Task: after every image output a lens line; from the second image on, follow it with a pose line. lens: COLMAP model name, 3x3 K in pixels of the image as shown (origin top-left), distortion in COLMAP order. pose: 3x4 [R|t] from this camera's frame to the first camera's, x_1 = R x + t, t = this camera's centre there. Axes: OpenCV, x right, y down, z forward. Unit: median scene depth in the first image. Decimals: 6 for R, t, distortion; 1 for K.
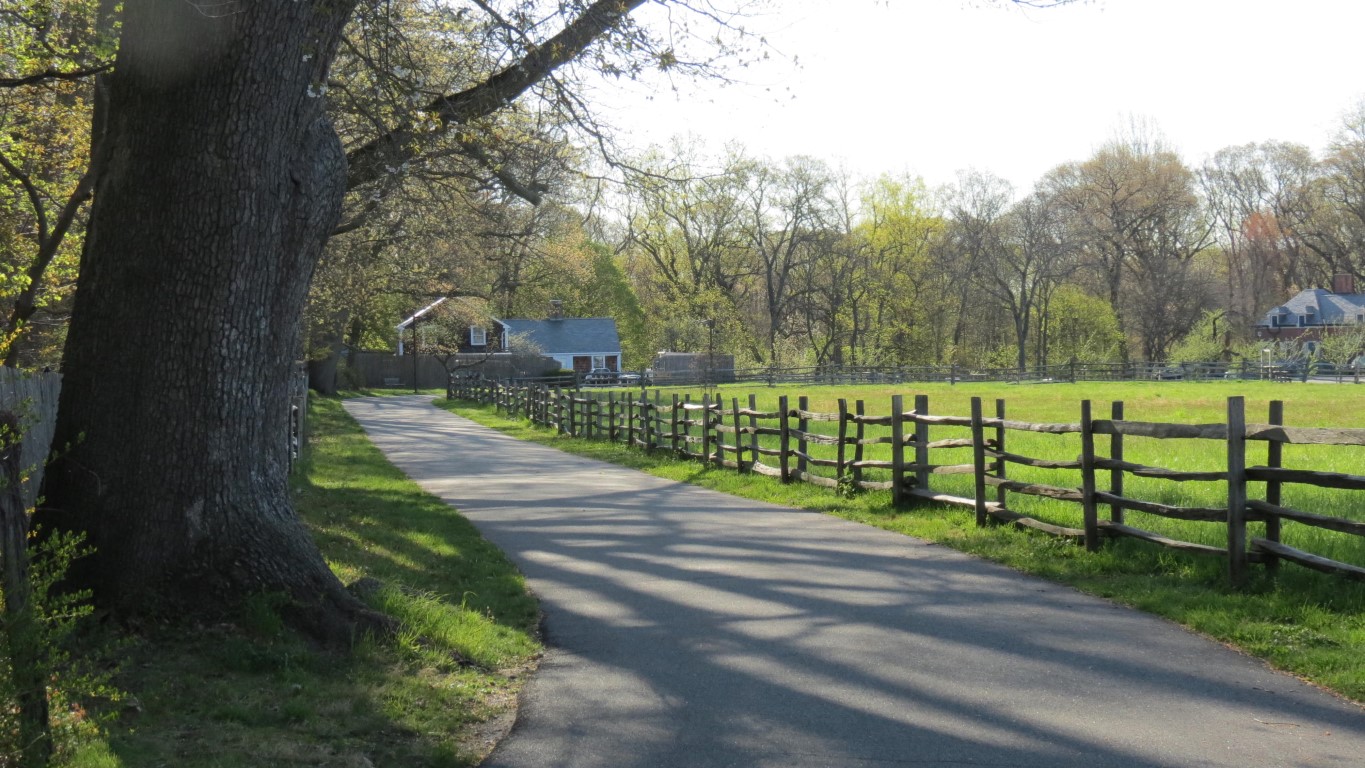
lens RADIAL K [[2606.4, 0, 682.4], [0, 2606.4, 383.1], [0, 0, 1]] dist [0.059080, 0.000000]
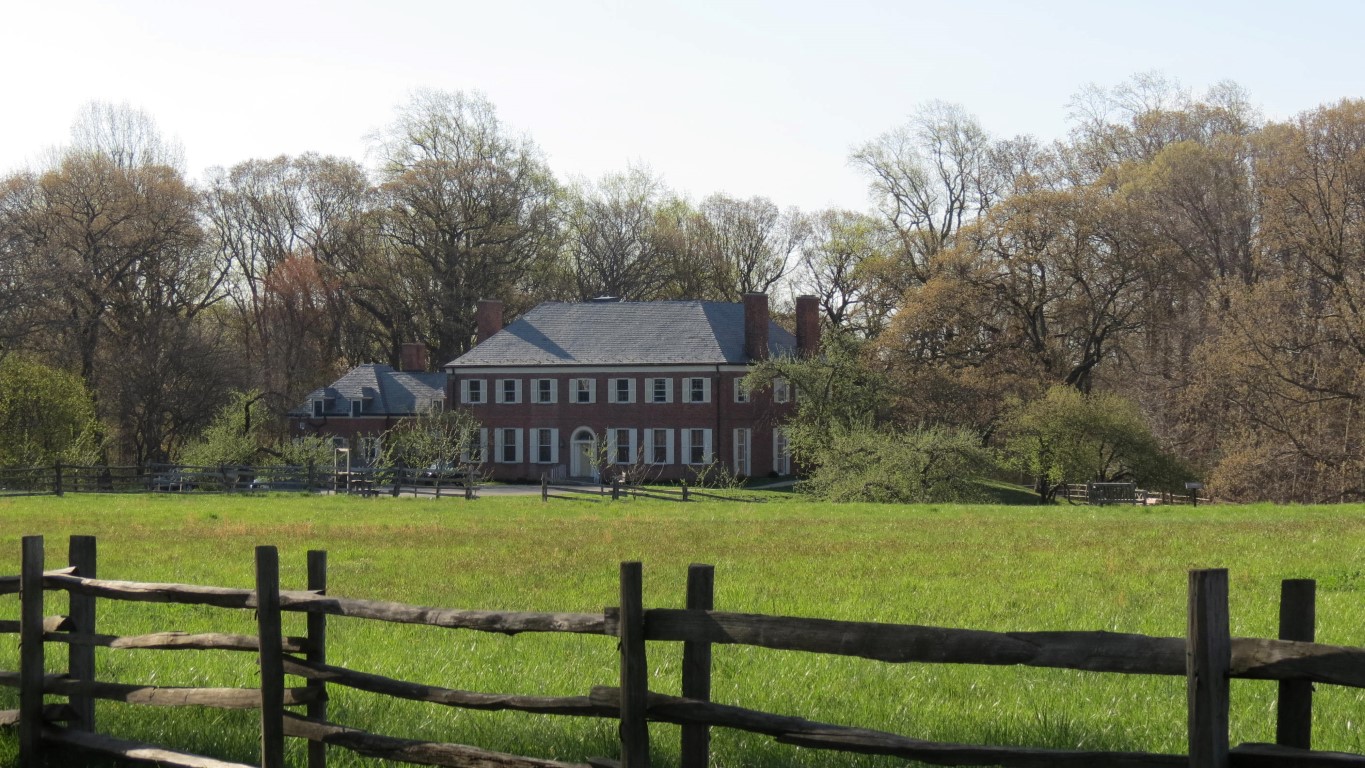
lens RADIAL K [[3352.1, 0, 682.5], [0, 3352.1, 384.7], [0, 0, 1]] dist [-0.004592, 0.000000]
pose [[0.932030, 0.016745, 0.361995, -0.009784], [-0.005365, 0.999460, -0.032418, -0.001227], [-0.362342, 0.028272, 0.931616, 0.121165]]
